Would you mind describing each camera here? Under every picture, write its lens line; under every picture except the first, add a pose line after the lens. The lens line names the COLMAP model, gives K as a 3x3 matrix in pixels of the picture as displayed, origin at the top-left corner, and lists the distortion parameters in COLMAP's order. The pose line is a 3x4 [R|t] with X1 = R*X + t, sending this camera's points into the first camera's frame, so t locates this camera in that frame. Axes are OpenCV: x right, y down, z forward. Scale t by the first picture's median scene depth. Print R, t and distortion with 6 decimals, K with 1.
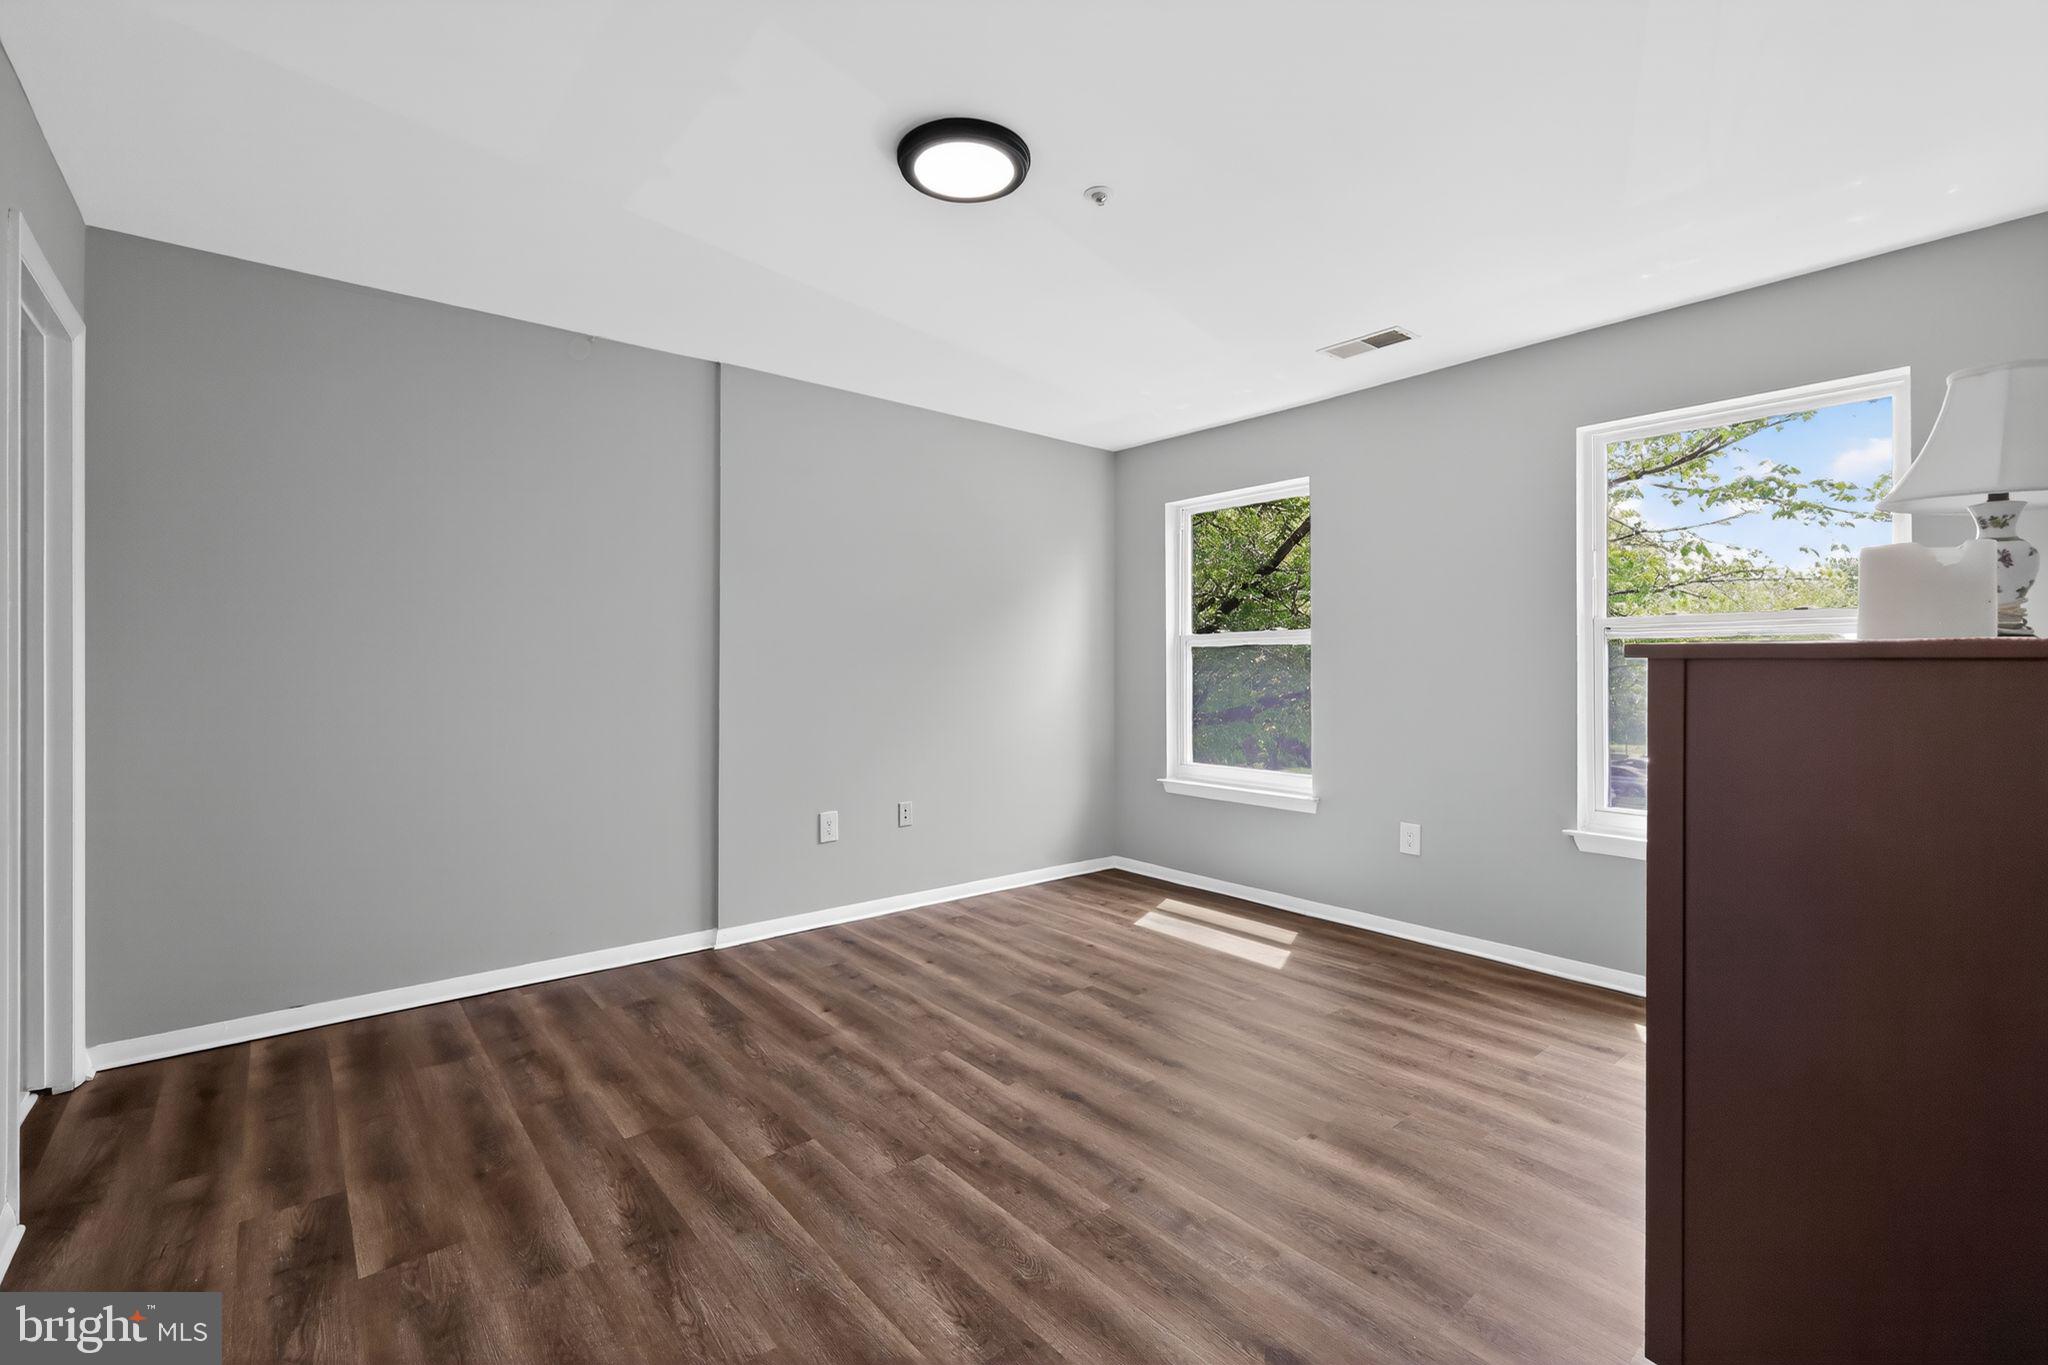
lens RADIAL K [[902.6, 0, 1030.4], [0, 902.6, 672.1], [0, 0, 1]] dist [0.004869, -0.001875]
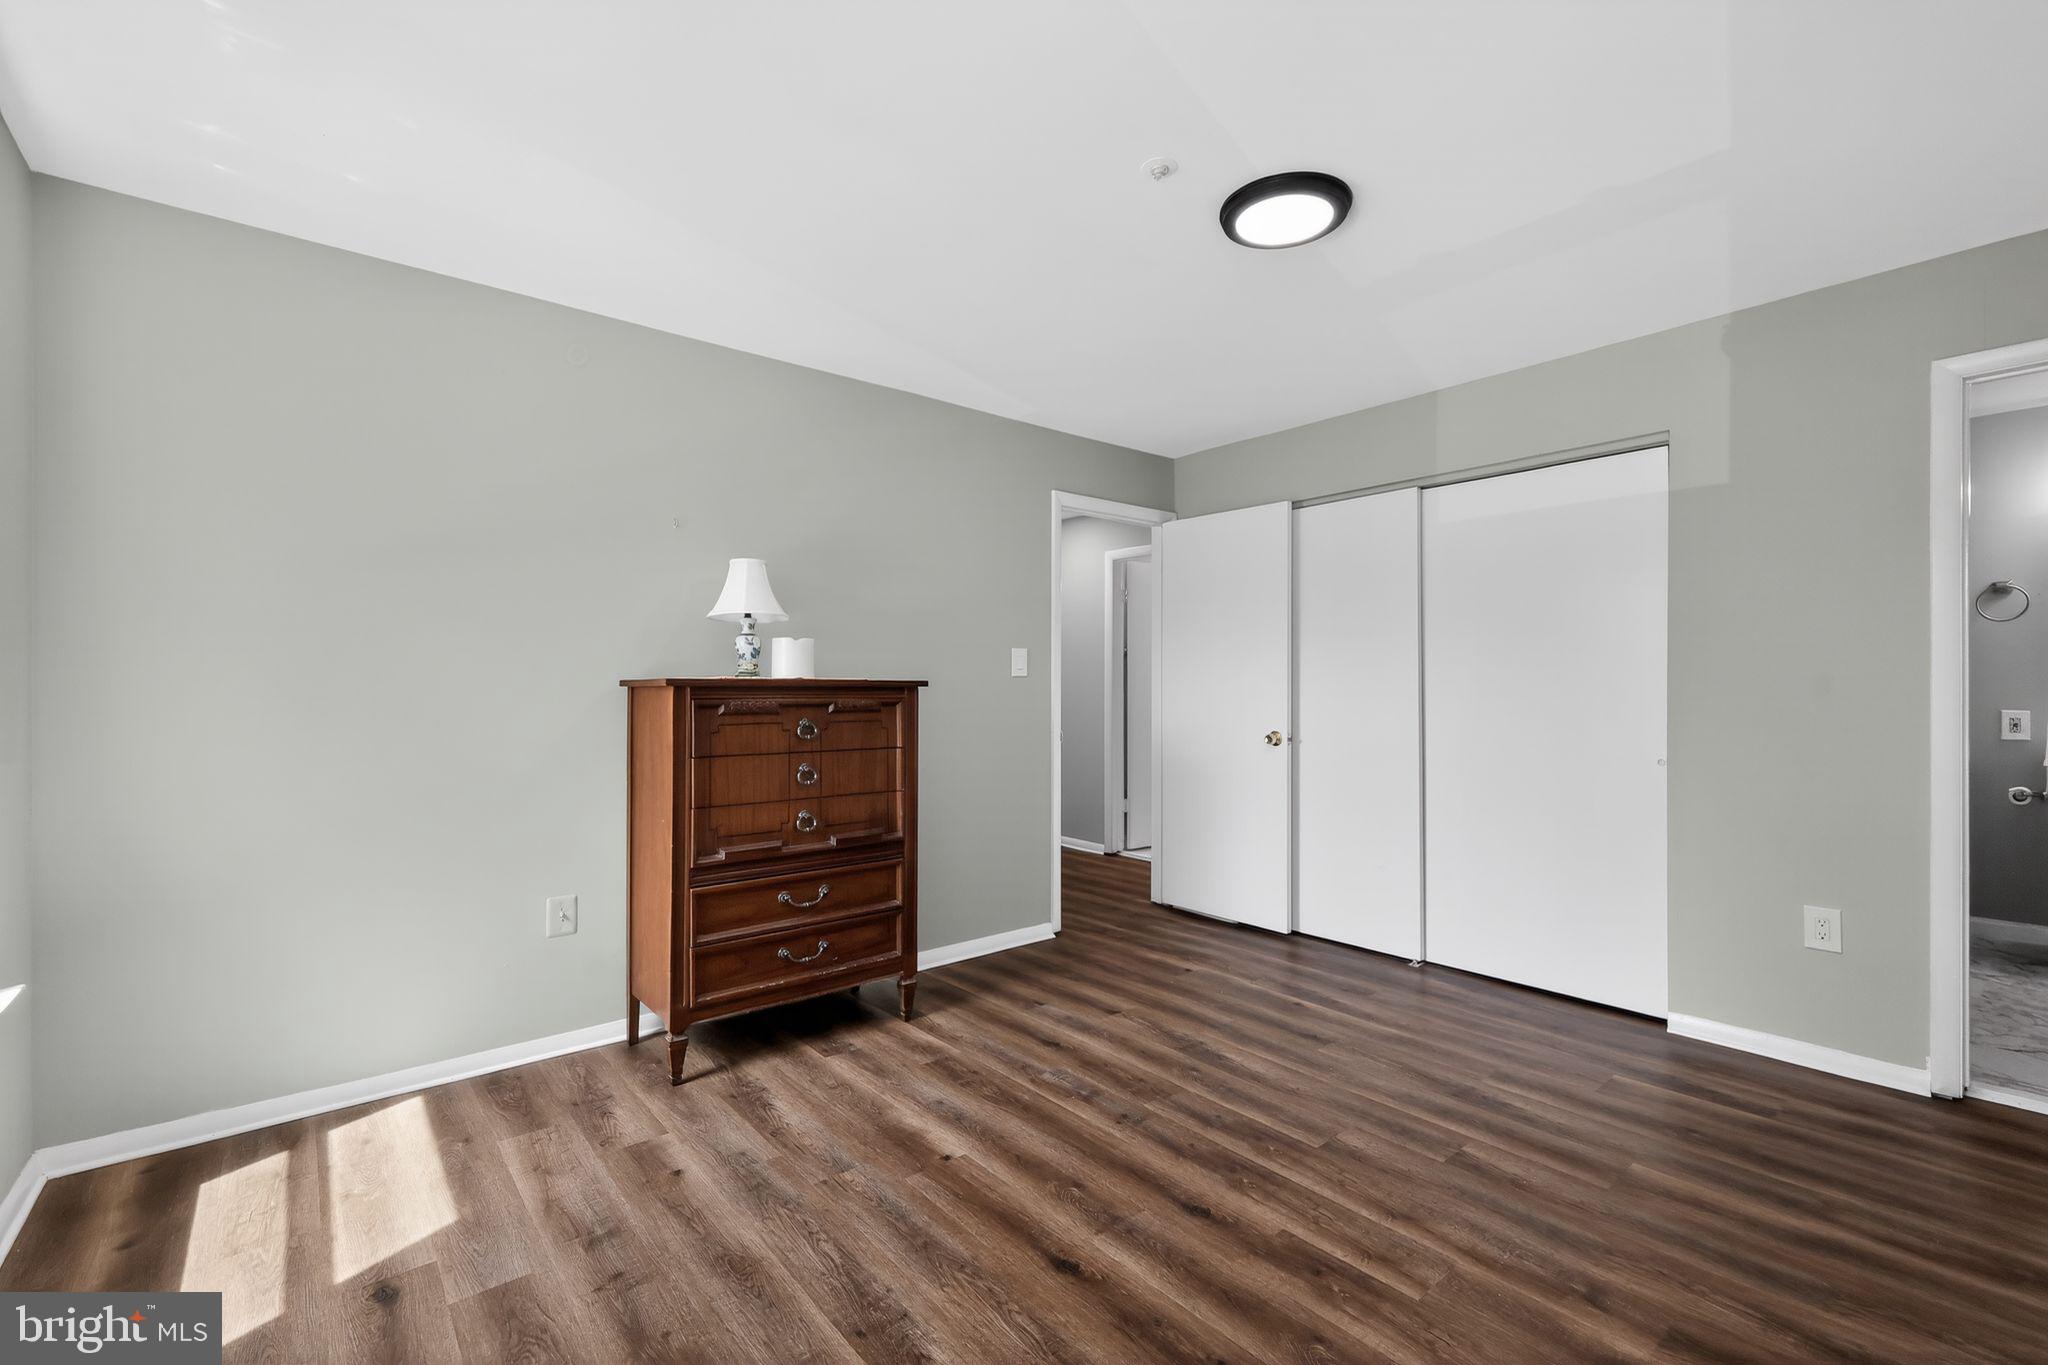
lens RADIAL K [[902.6, 0, 1016.7], [0, 902.6, 682.1], [0, 0, 1]] dist [0.004869, -0.001875]
pose [[-0.999816, 0.002878, 0.018977, 0.207134], [0.002942, 0.999990, 0.003357, -0.020777], [-0.018967, 0.003412, -0.999814, 1.951742]]
